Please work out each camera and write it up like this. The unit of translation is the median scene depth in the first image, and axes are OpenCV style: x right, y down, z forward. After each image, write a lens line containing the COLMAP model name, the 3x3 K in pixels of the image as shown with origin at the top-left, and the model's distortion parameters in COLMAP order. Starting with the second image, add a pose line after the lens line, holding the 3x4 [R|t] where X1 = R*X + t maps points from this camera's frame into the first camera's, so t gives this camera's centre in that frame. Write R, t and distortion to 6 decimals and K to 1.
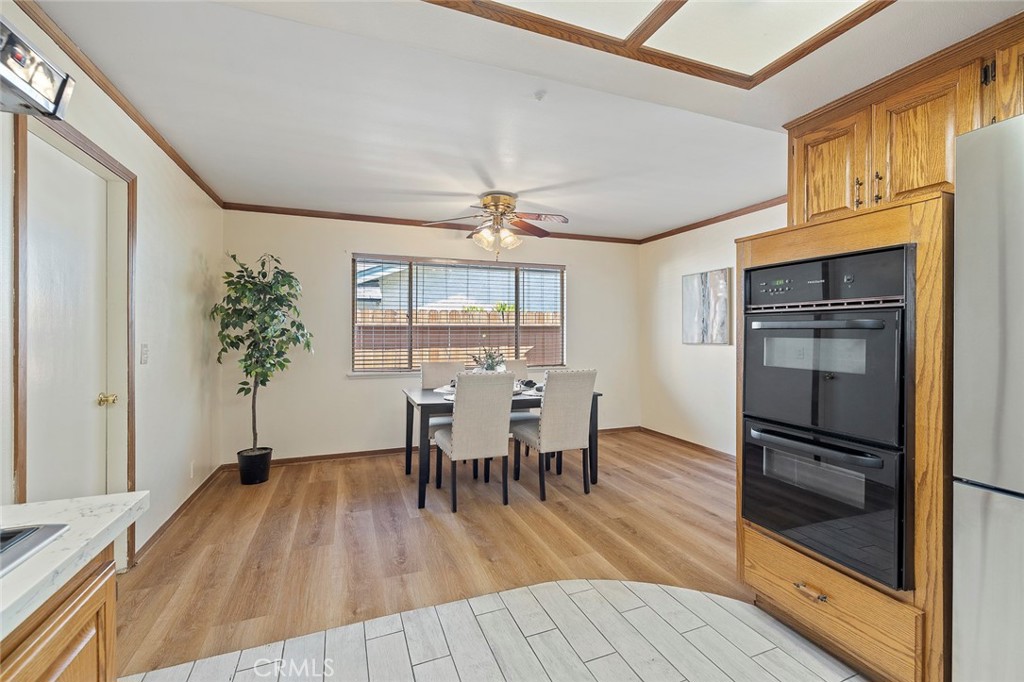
lens RADIAL K [[432.9, 0, 514.0], [0, 432.9, 335.6], [0, 0, 1]] dist [-0.000270, -0.000896]
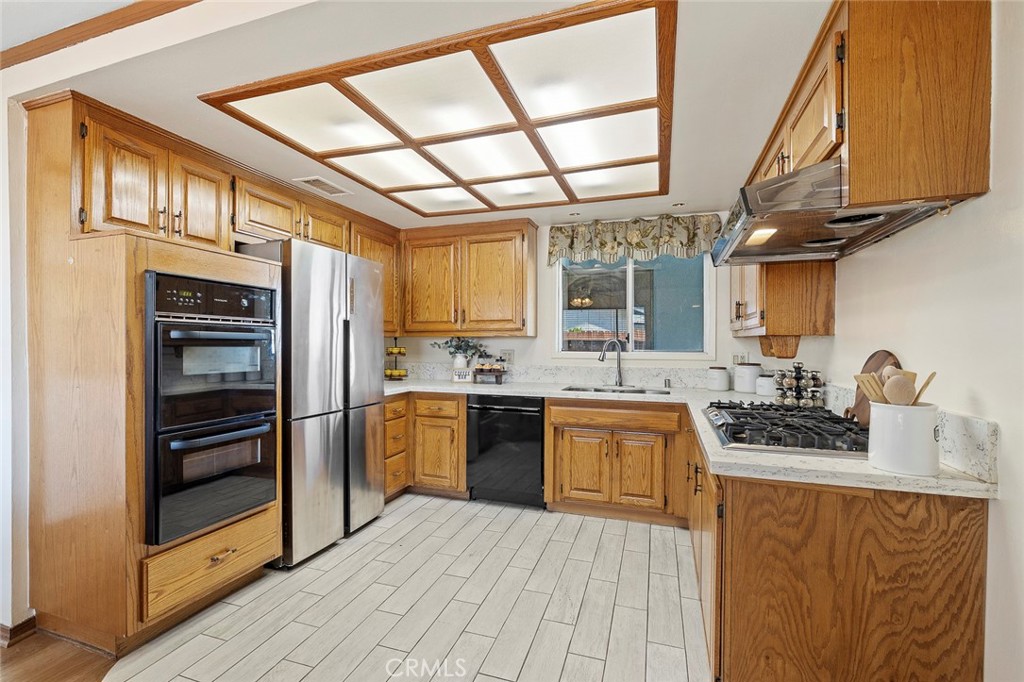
lens RADIAL K [[447.7, 0, 511.8], [0, 447.7, 344.3], [0, 0, 1]] dist [-0.009244, -0.000298]
pose [[-0.766471, -0.005678, 0.642254, -0.498502], [0.000248, 0.999958, 0.009137, -0.007170], [-0.642279, 0.007163, -0.766438, 0.971155]]
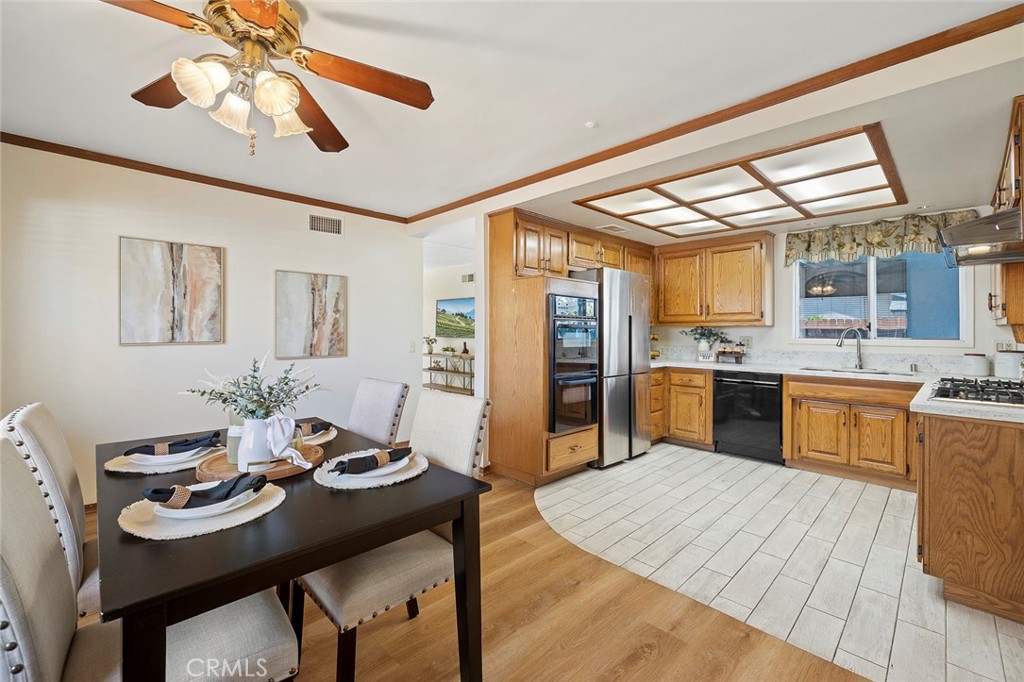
lens RADIAL K [[432.9, 0, 510.1], [0, 432.9, 327.3], [0, 0, 1]] dist [-0.000270, -0.000896]
pose [[-0.387297, 0.004252, 0.921945, -0.820659], [0.000780, 0.999991, -0.004285, -0.006653], [-0.921955, -0.000940, -0.387297, 1.462944]]
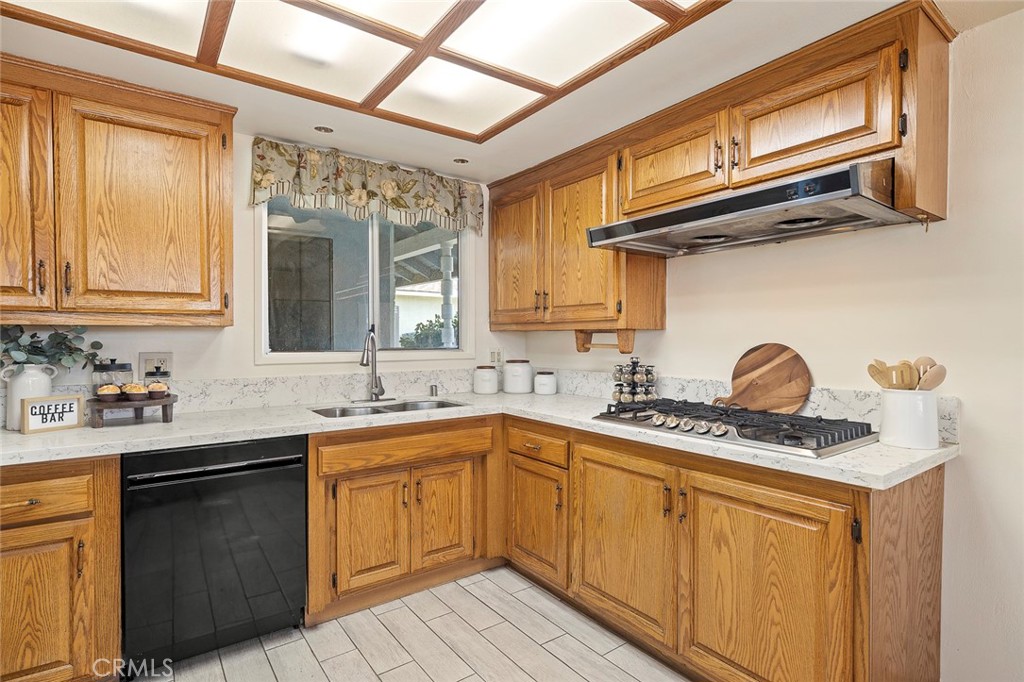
lens RADIAL K [[507.4, 0, 511.1], [0, 507.4, 343.6], [0, 0, 1]] dist [-0.006552, 0.000730]
pose [[-0.966870, 0.002752, -0.255253, 0.180895], [-0.001302, 0.999876, 0.015711, -0.004277], [0.255265, 0.015523, -0.966747, 0.805047]]
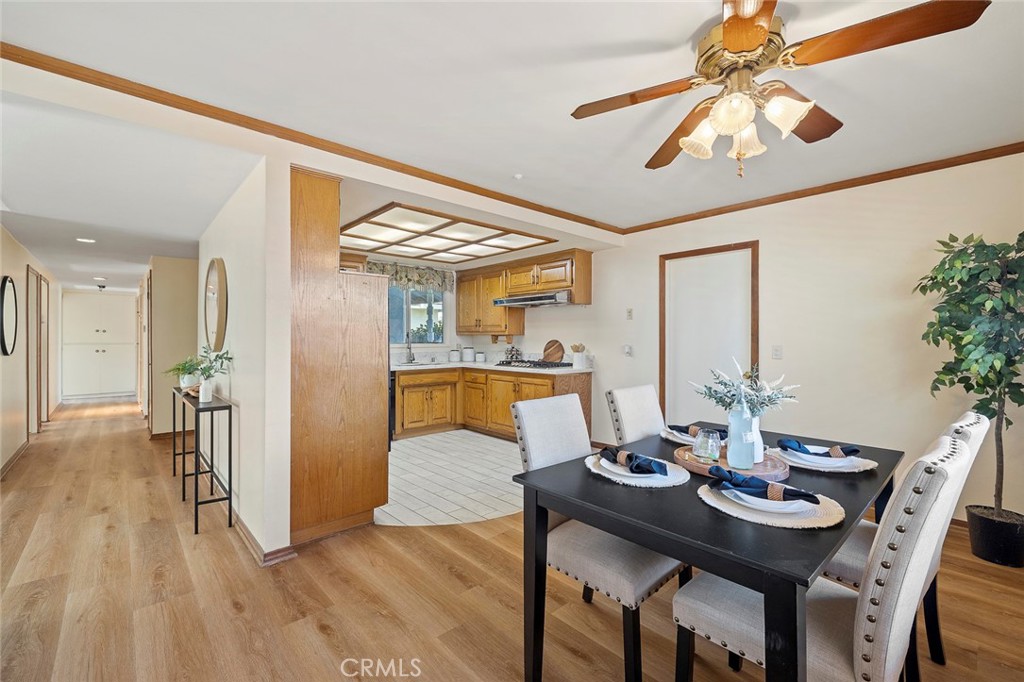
lens RADIAL K [[432.9, 0, 511.5], [0, 432.9, 335.8], [0, 0, 1]] dist [-0.000270, -0.000896]
pose [[-0.931729, -0.003319, -0.363138, 0.546378], [-0.003141, 0.999994, -0.001080, -0.009707], [0.363140, 0.000135, -0.931735, 2.103481]]
